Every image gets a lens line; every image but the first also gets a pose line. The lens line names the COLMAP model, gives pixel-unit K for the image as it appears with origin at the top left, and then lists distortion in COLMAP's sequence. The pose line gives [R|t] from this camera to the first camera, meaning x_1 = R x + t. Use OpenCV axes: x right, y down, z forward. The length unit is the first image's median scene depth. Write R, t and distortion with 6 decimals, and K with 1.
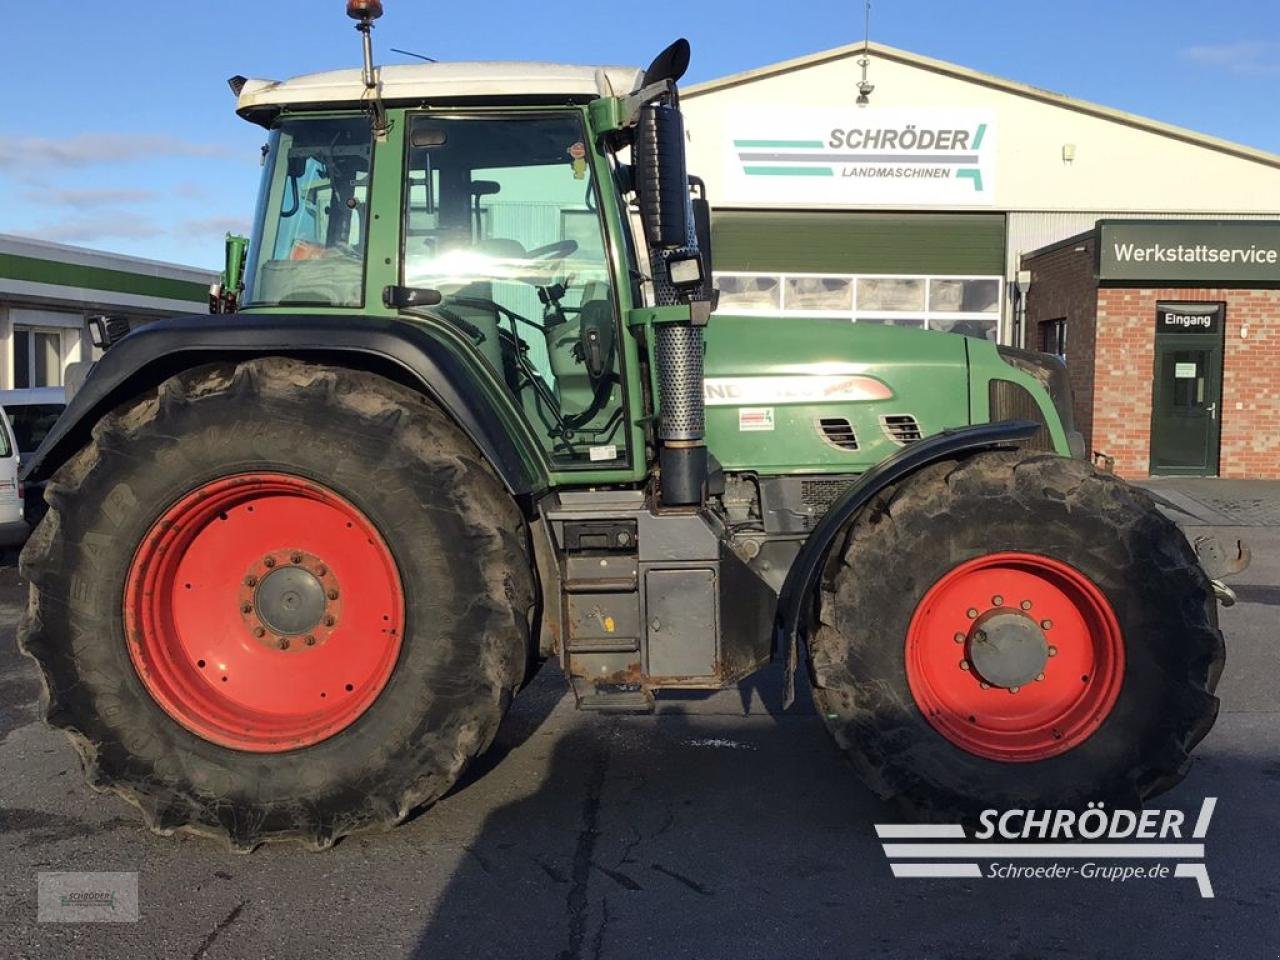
lens RADIAL K [[1536.4, 0, 650.4], [0, 1536.4, 485.7], [0, 0, 1]] dist [0.078441, 0.000000]
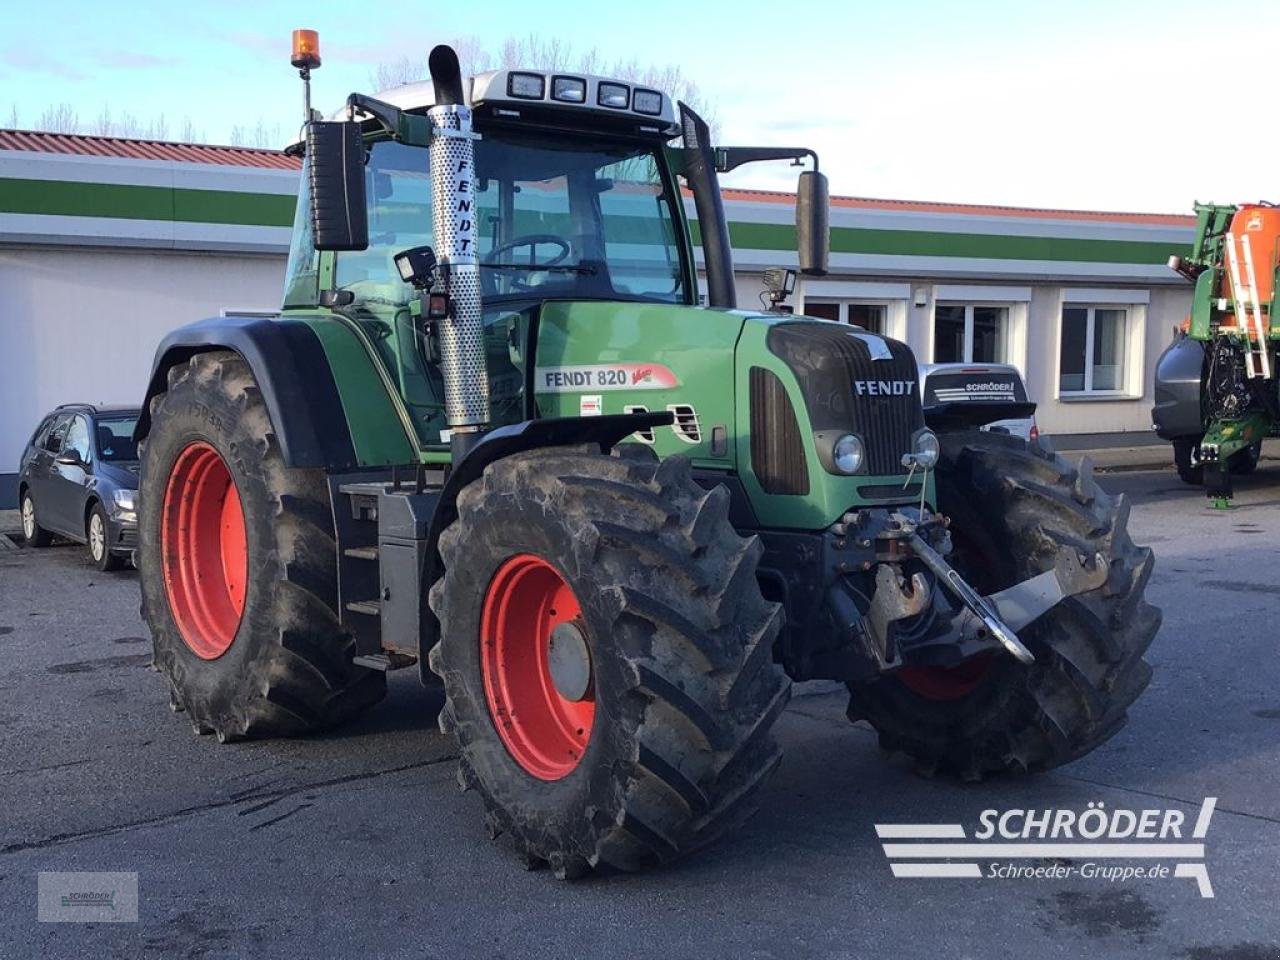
lens RADIAL K [[1536.4, 0, 652.4], [0, 1536.4, 487.6], [0, 0, 1]] dist [0.078441, 0.000000]
pose [[0.663599, 0.057359, -0.745887, 0.843693], [-0.041838, 0.998341, 0.039551, -0.032556], [0.746918, 0.004960, 0.664898, 0.372352]]
